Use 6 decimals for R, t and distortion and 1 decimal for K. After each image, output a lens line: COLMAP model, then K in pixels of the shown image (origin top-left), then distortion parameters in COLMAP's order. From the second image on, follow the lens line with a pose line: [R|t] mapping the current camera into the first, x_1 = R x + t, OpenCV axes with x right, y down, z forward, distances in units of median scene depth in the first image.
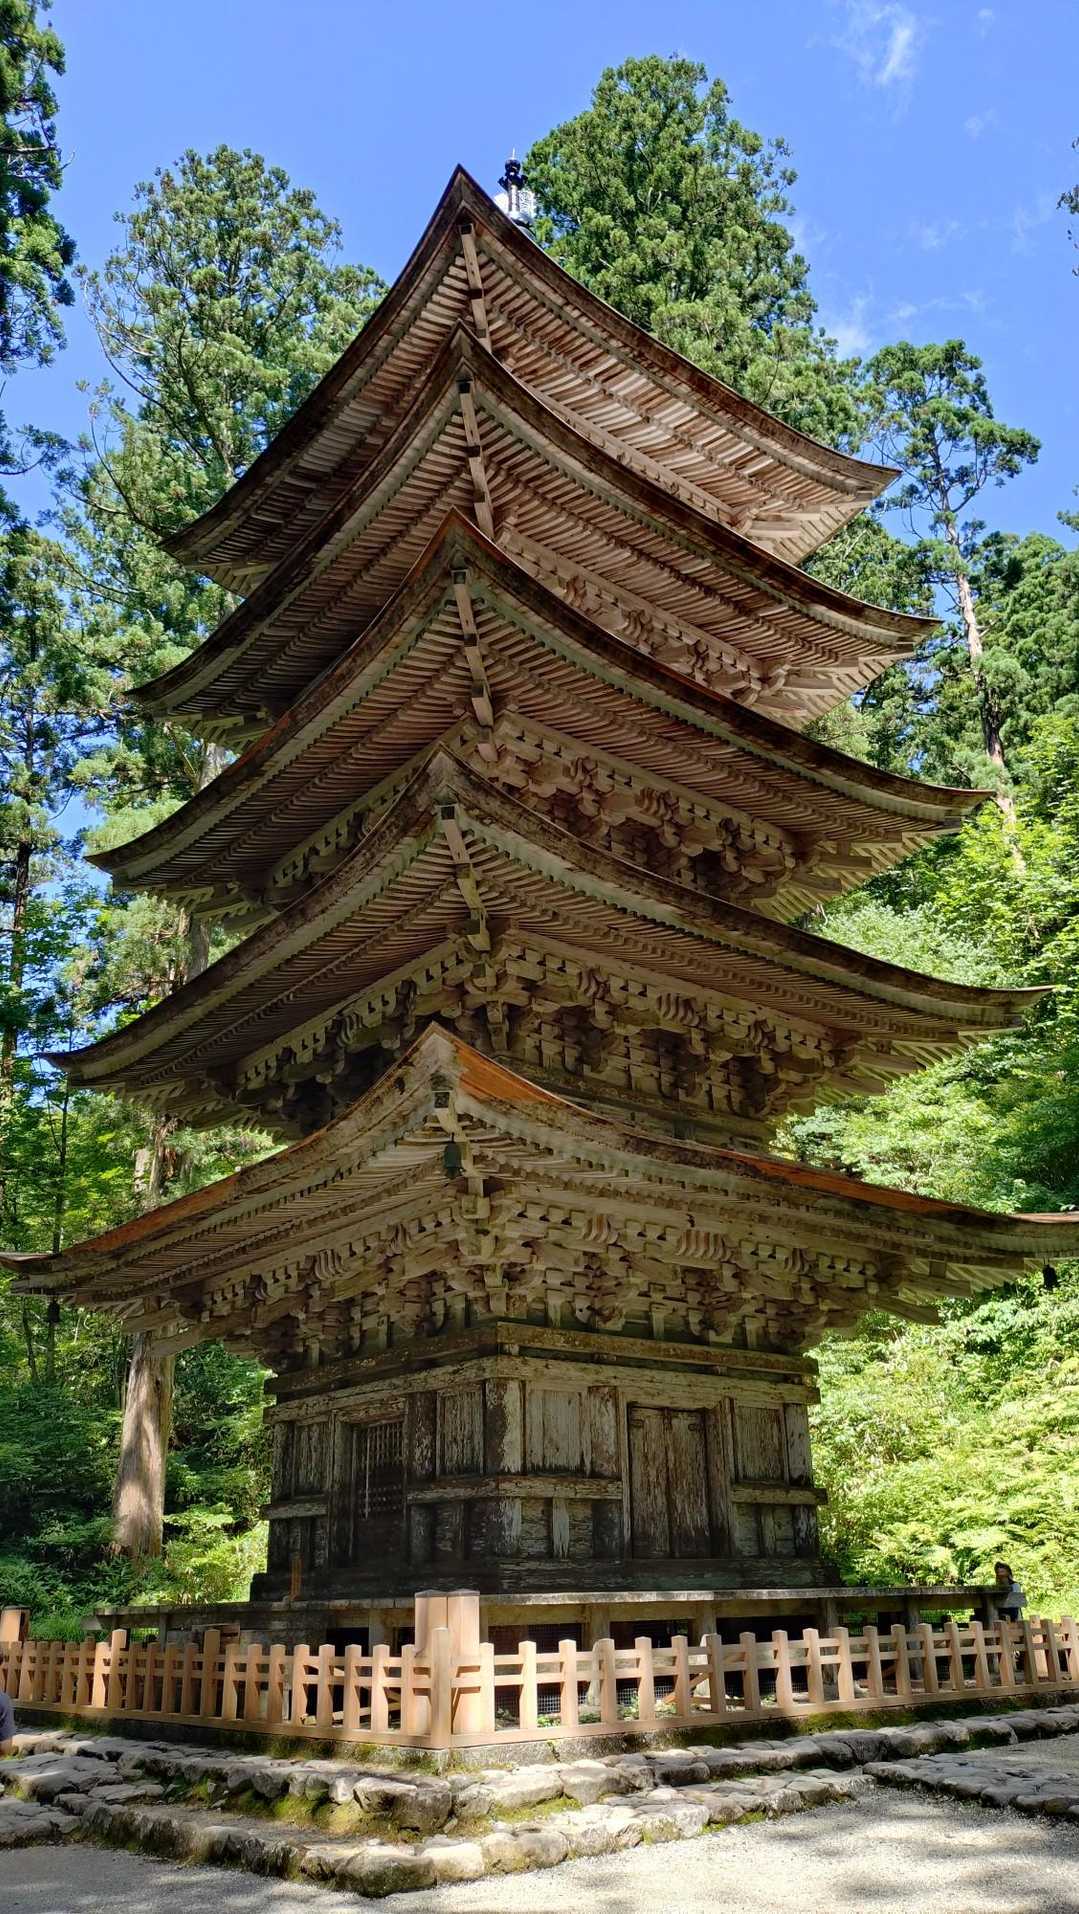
lens RADIAL K [[1396.0, 0, 539.5], [0, 1396.0, 957.0], [0, 0, 1]] dist [0.059981, -0.002066]
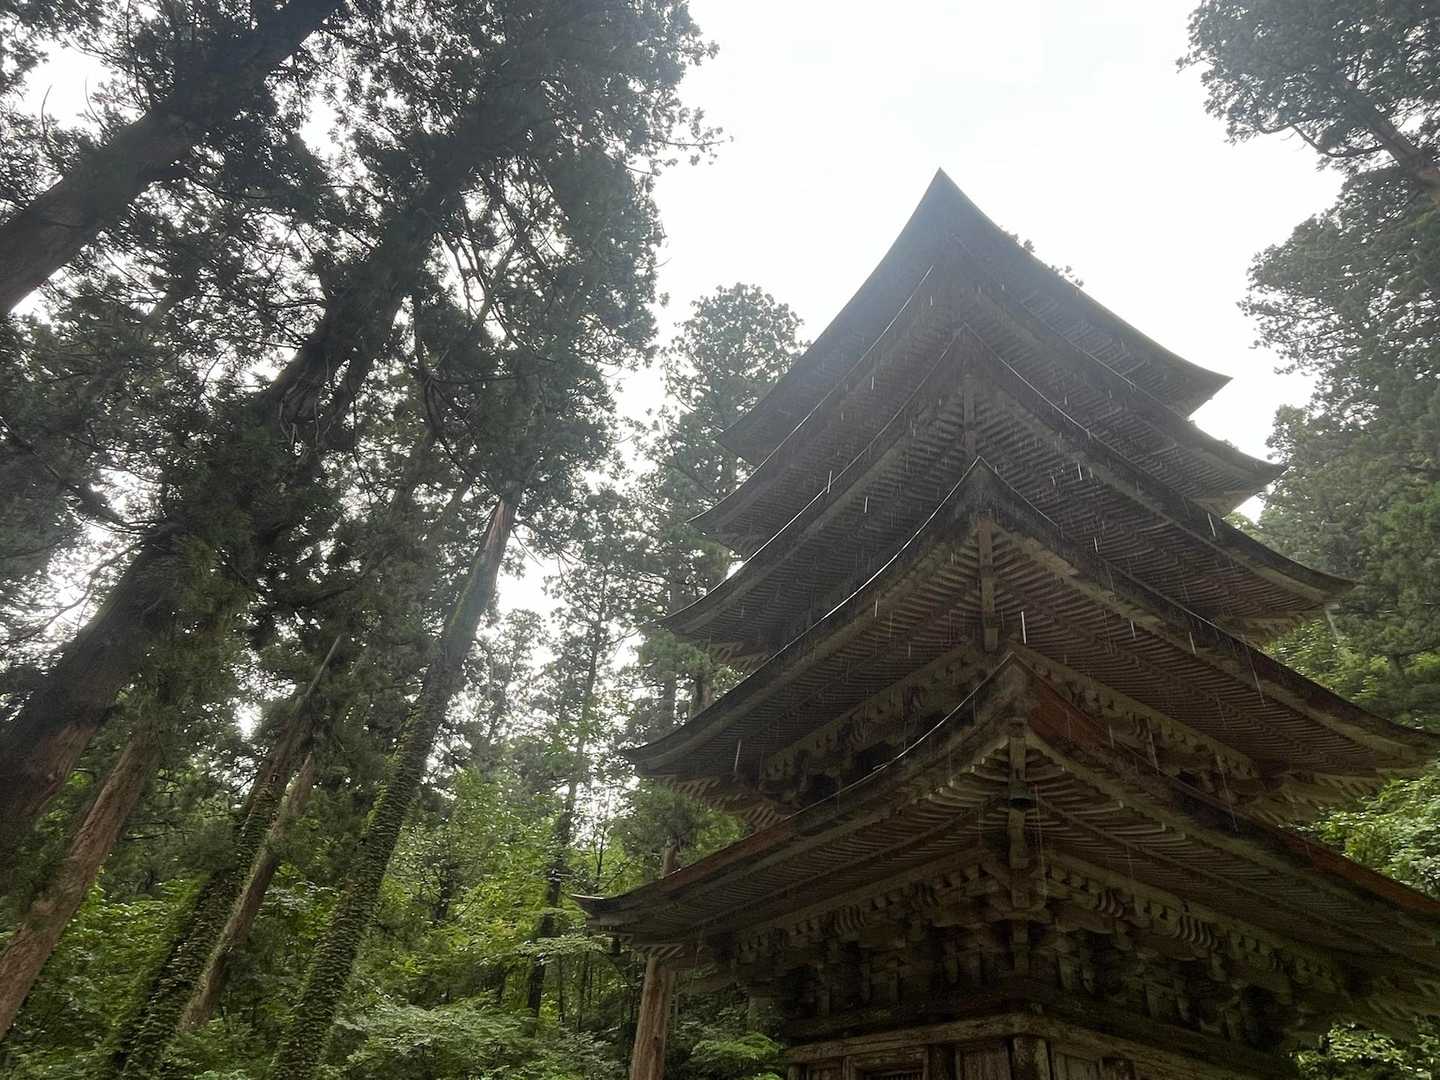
lens RADIAL K [[850.8, 0, 720.0], [0, 850.8, 540.0], [0, 0, 1]] dist [-0.001494, -0.002285]
pose [[0.980963, 0.011725, -0.193842, -0.121706], [-0.063429, 0.962776, -0.262753, 0.106135], [0.183545, 0.270046, 0.945191, 0.209447]]
